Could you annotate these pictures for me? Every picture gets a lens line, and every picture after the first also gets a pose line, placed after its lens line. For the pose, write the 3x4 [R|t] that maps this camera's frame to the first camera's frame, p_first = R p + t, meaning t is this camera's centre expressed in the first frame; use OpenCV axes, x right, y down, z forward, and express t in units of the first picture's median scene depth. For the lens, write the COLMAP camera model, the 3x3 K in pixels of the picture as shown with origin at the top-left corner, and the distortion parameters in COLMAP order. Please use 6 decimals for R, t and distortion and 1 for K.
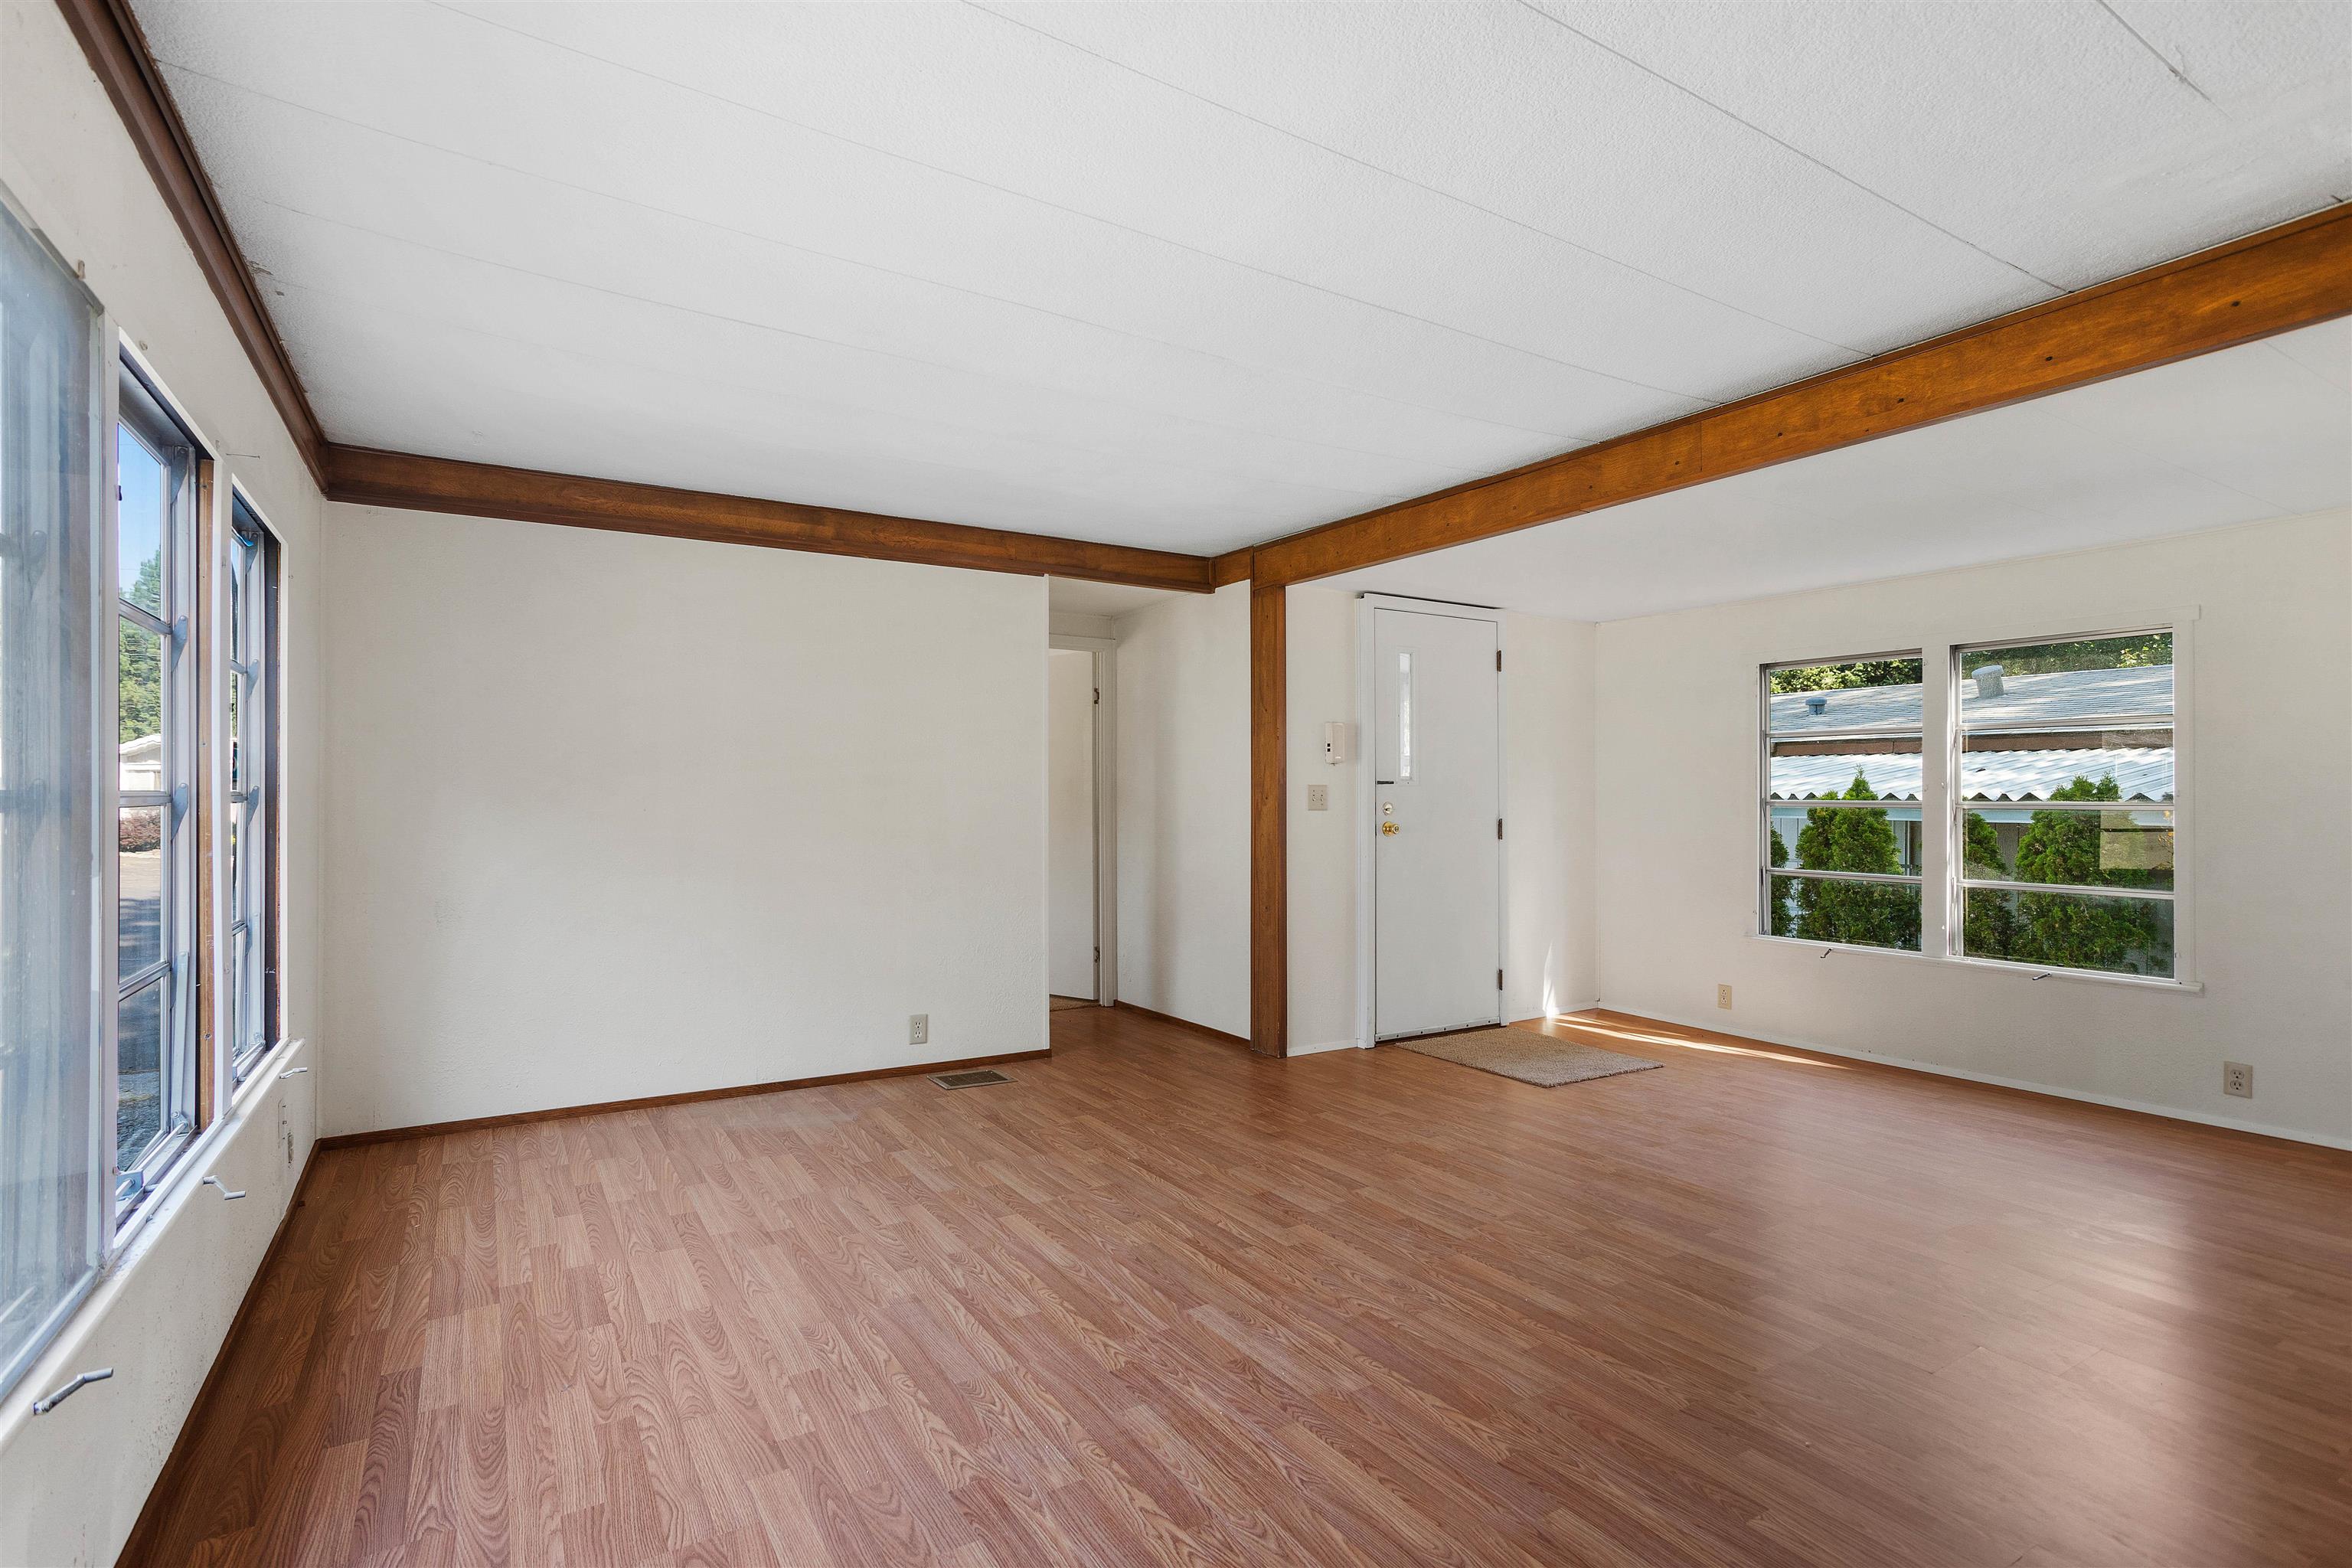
lens RADIAL K [[1135.8, 0, 1166.5], [0, 1135.8, 794.4], [0, 0, 1]] dist [-0.037032, 0.026853]
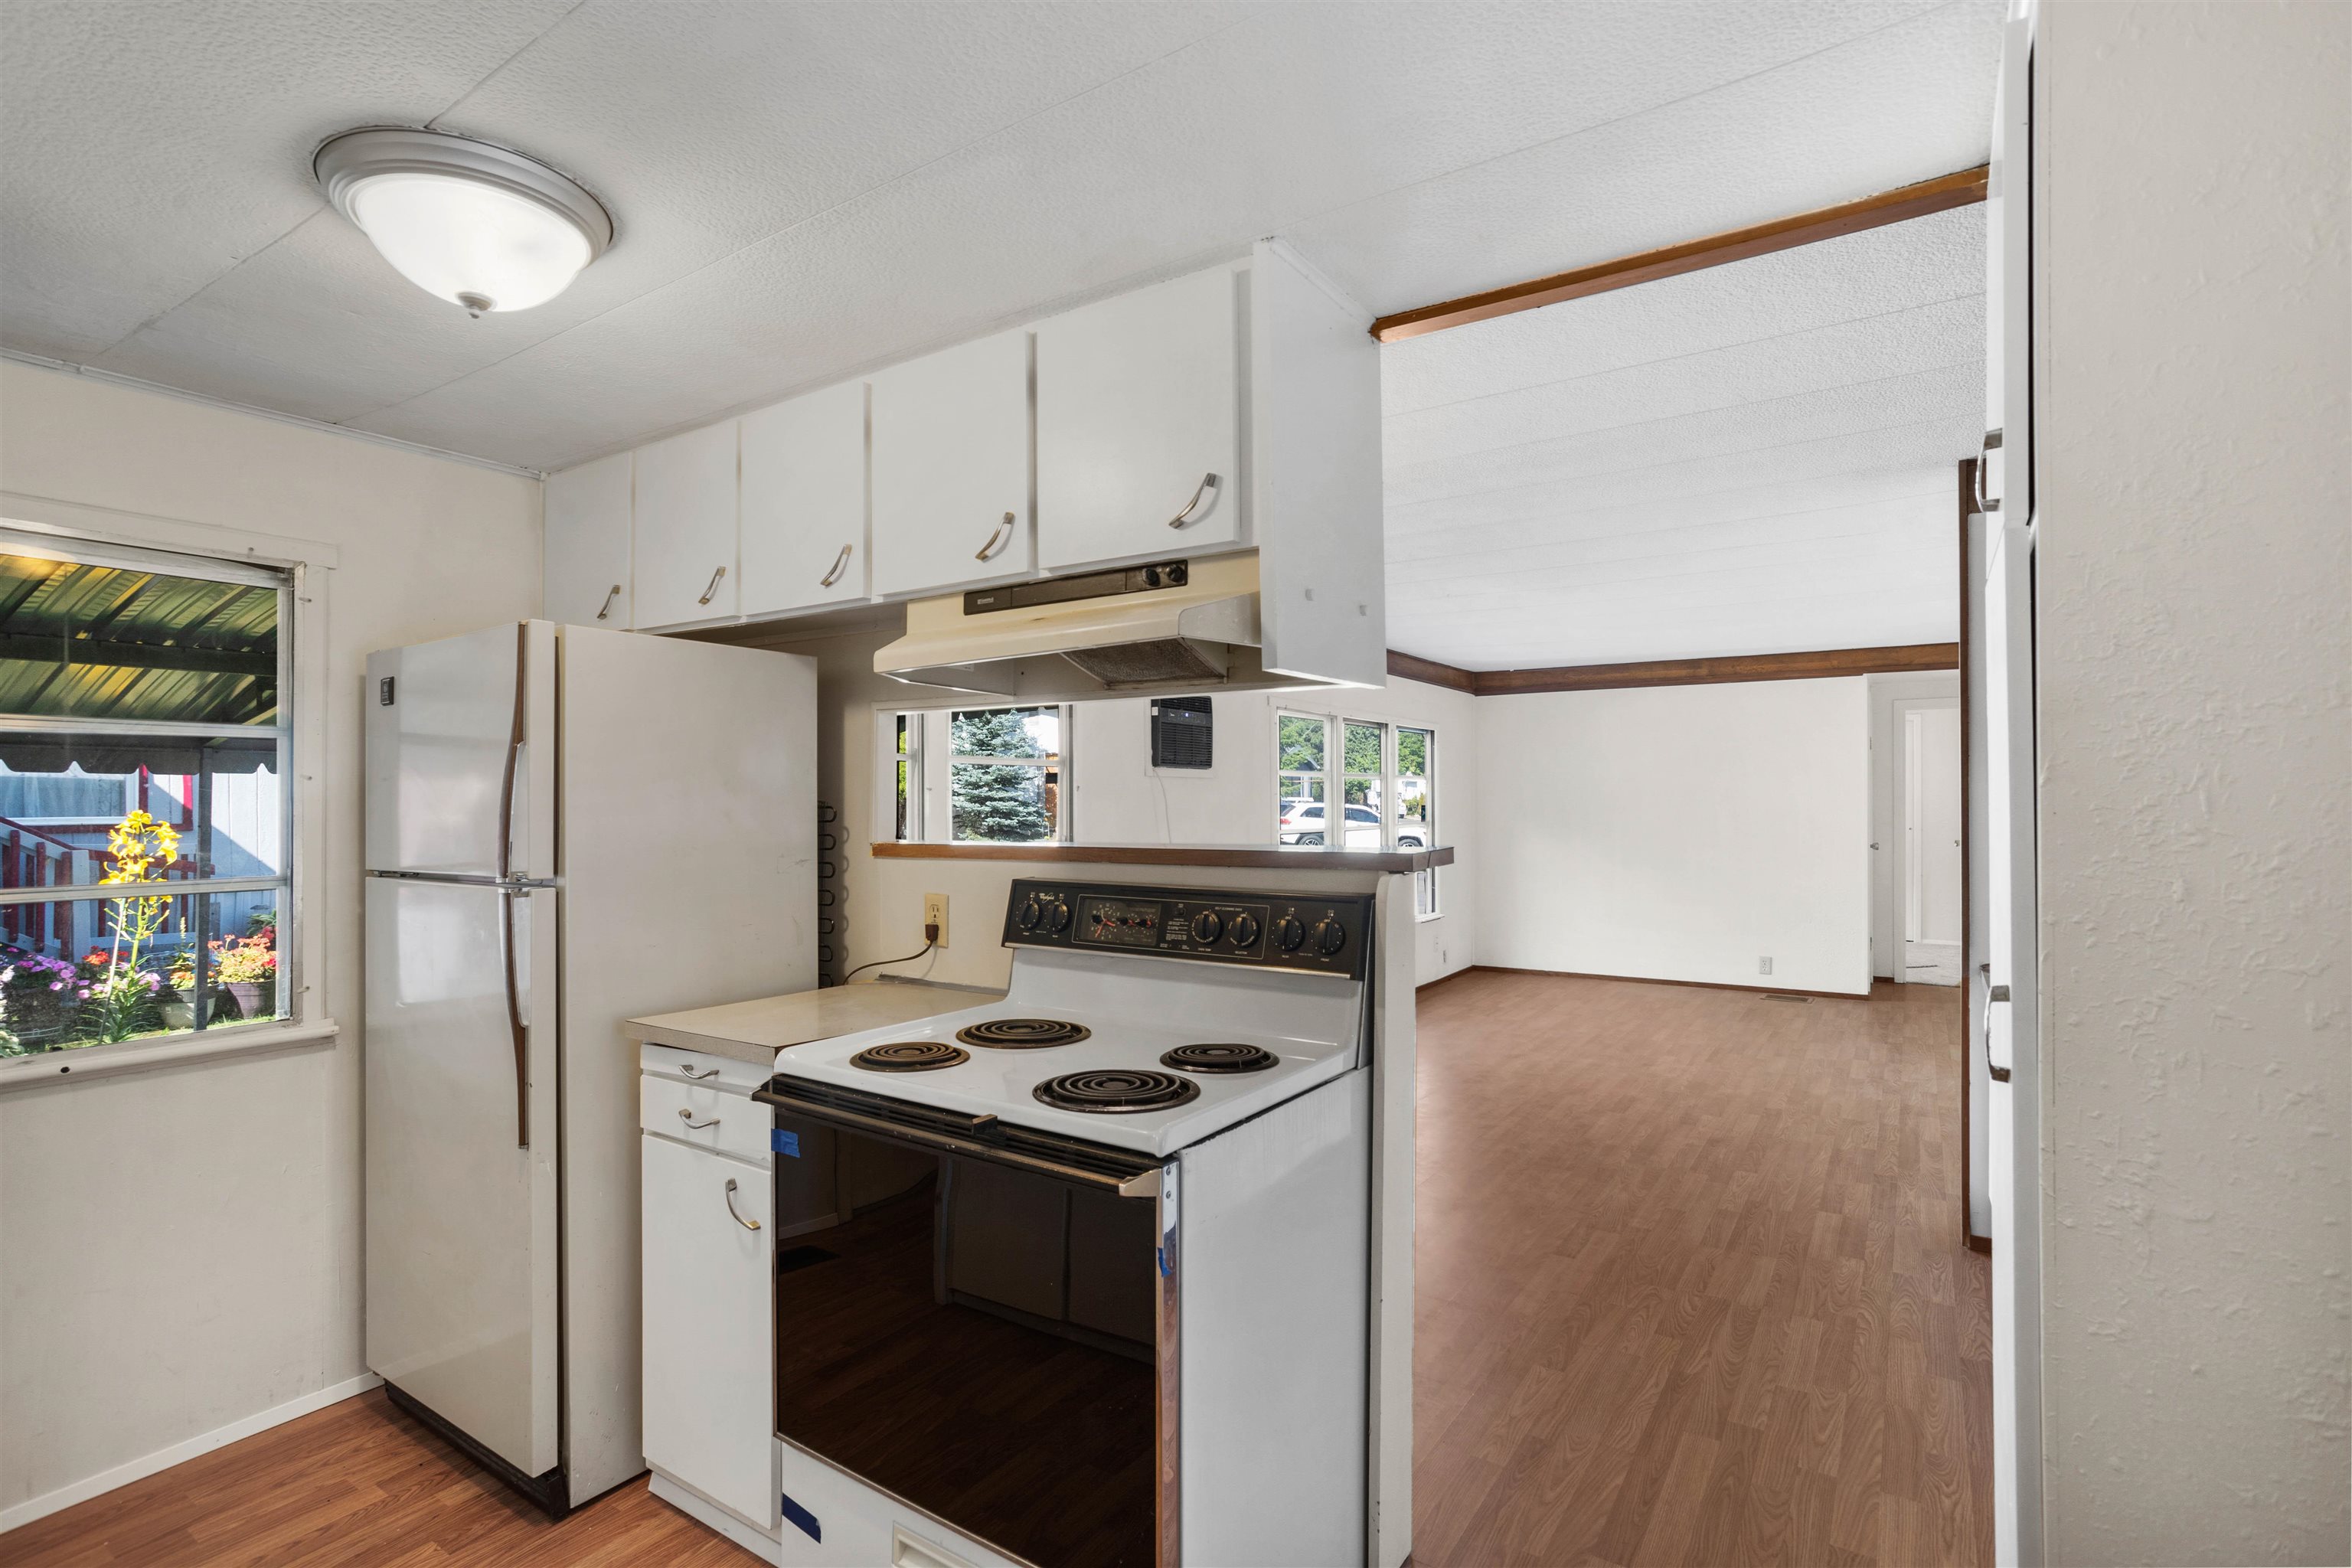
lens RADIAL K [[1135.8, 0, 1173.3], [0, 1135.8, 794.5], [0, 0, 1]] dist [-0.037032, 0.026853]
pose [[0.425673, -0.004231, -0.904867, 1.640368], [0.001333, 0.999991, -0.004049, -0.063053], [0.904876, 0.000518, 0.425674, -0.860484]]
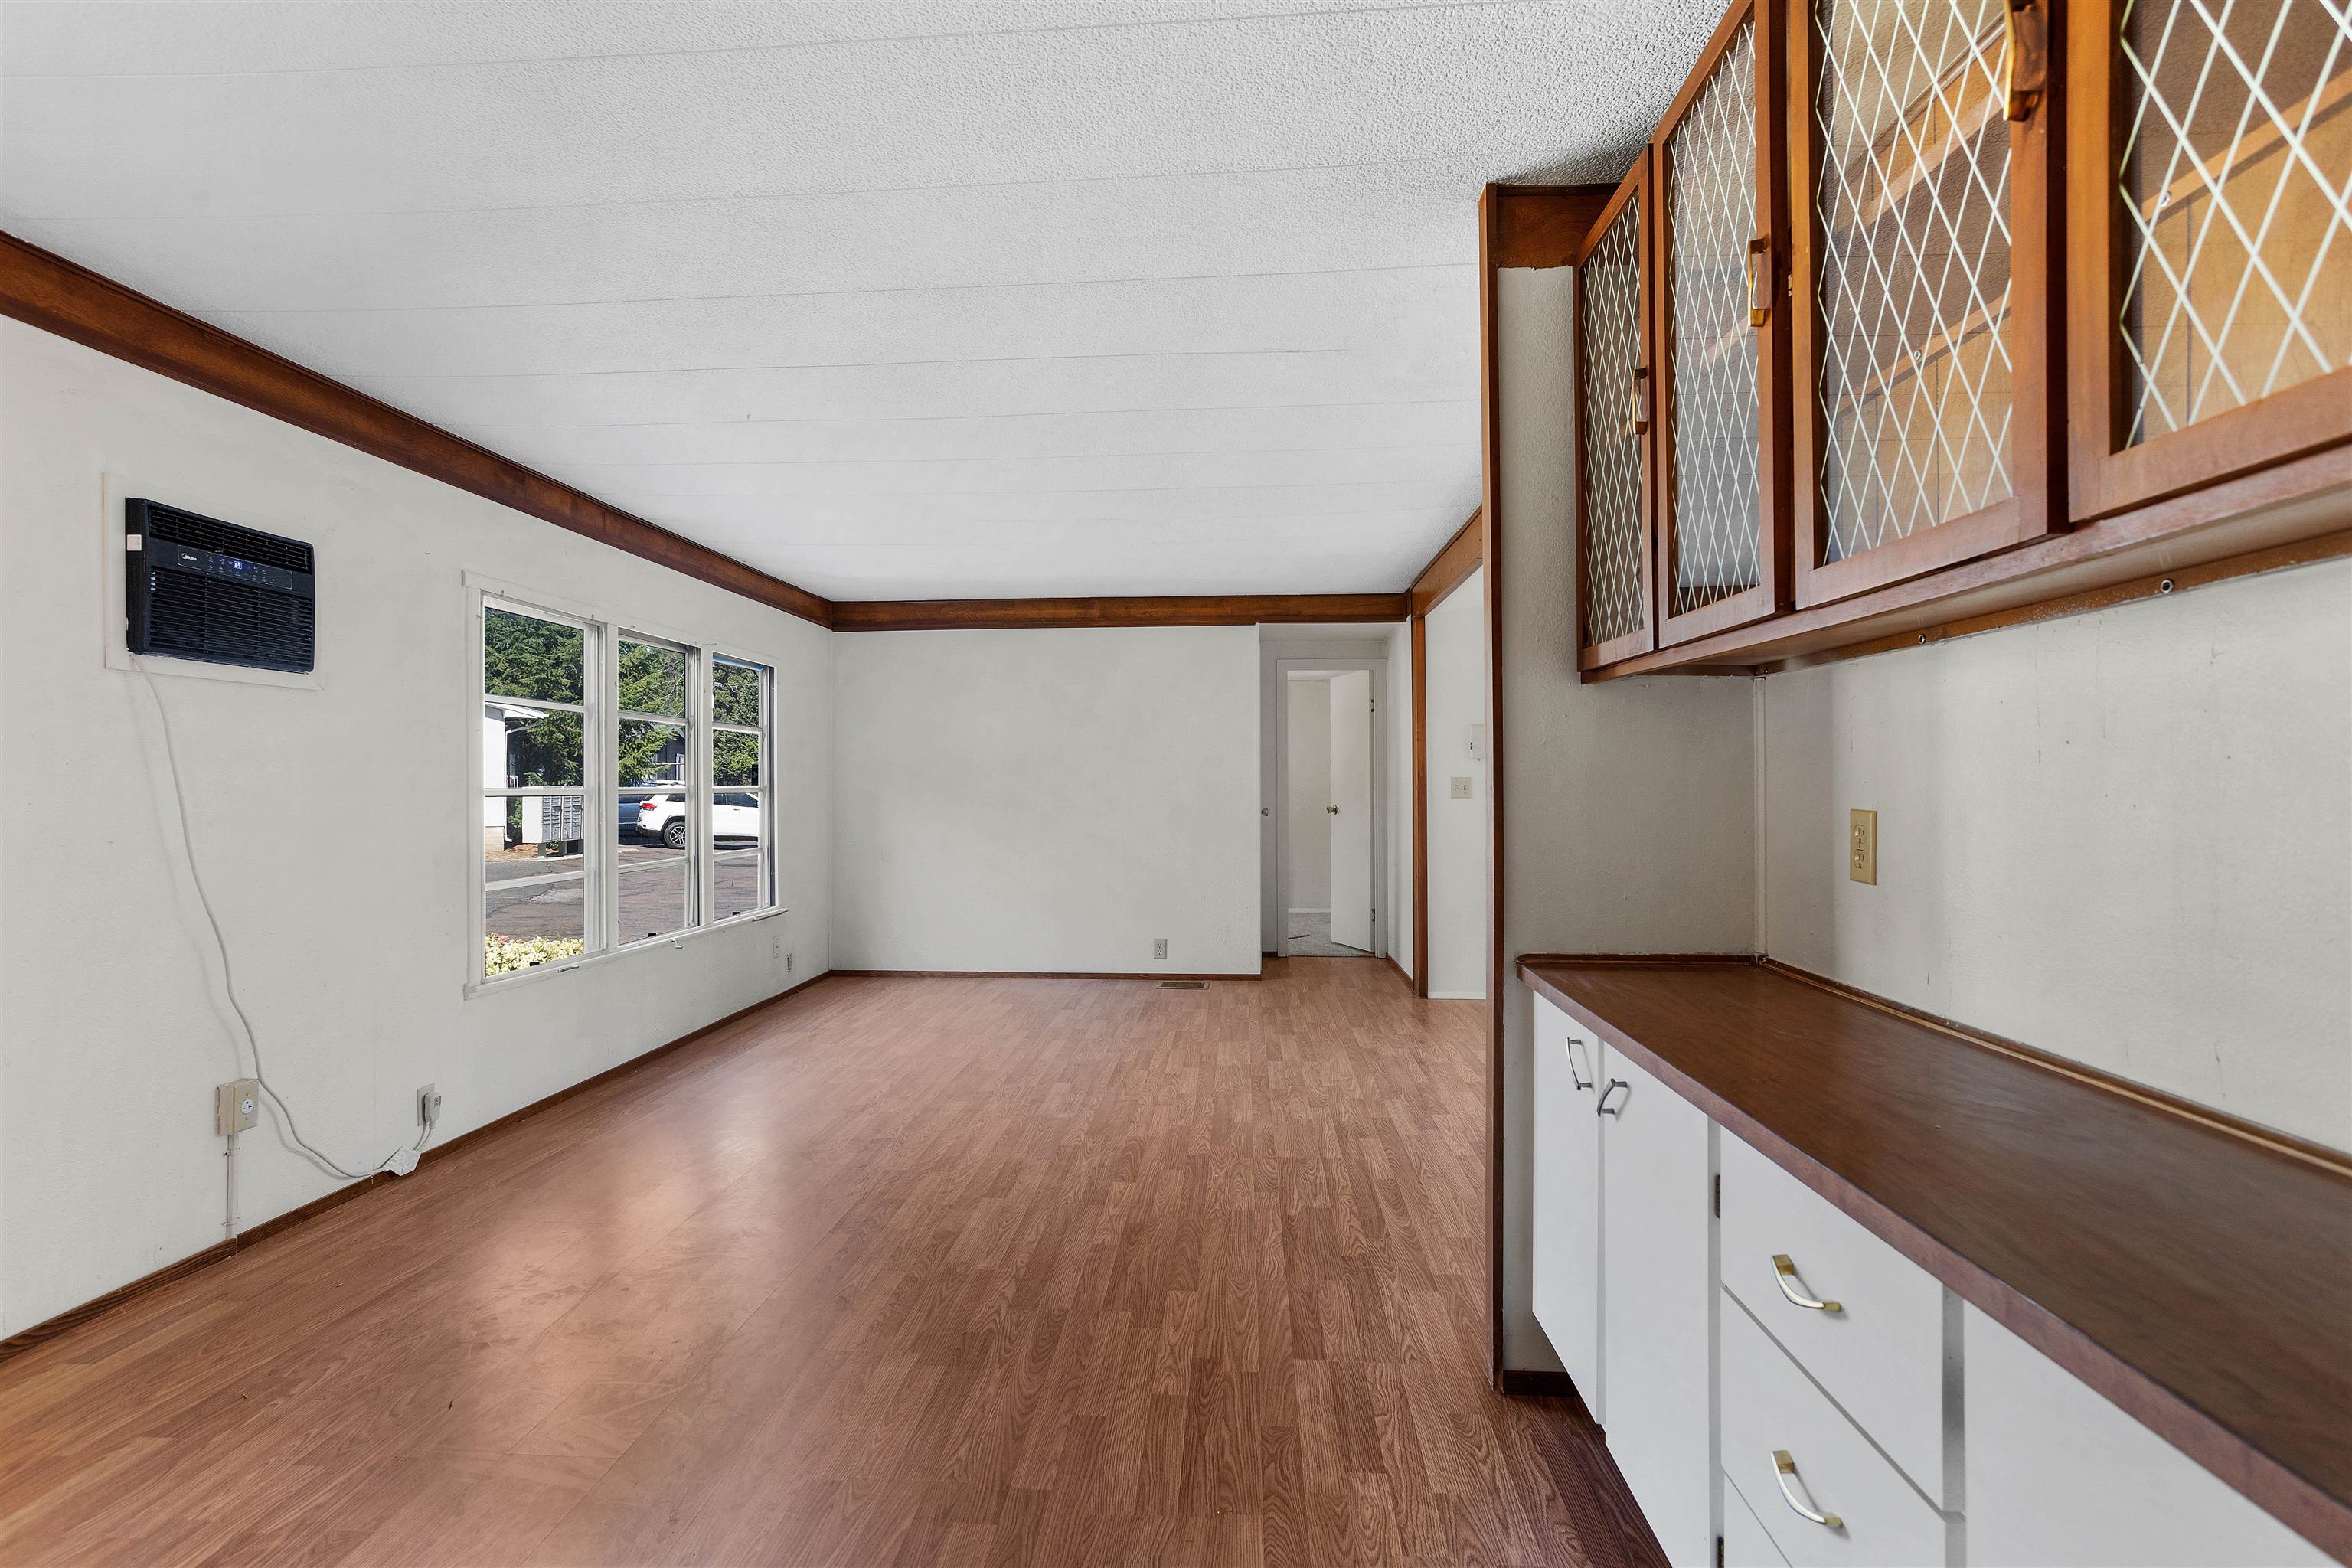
lens RADIAL K [[1135.8, 0, 1144.6], [0, 1135.8, 767.1], [0, 0, 1]] dist [-0.037032, 0.026853]
pose [[0.805051, -0.012642, -0.593071, 1.150484], [0.003419, 0.999855, -0.016671, 0.000289], [0.593196, 0.011393, 0.804977, -0.324497]]
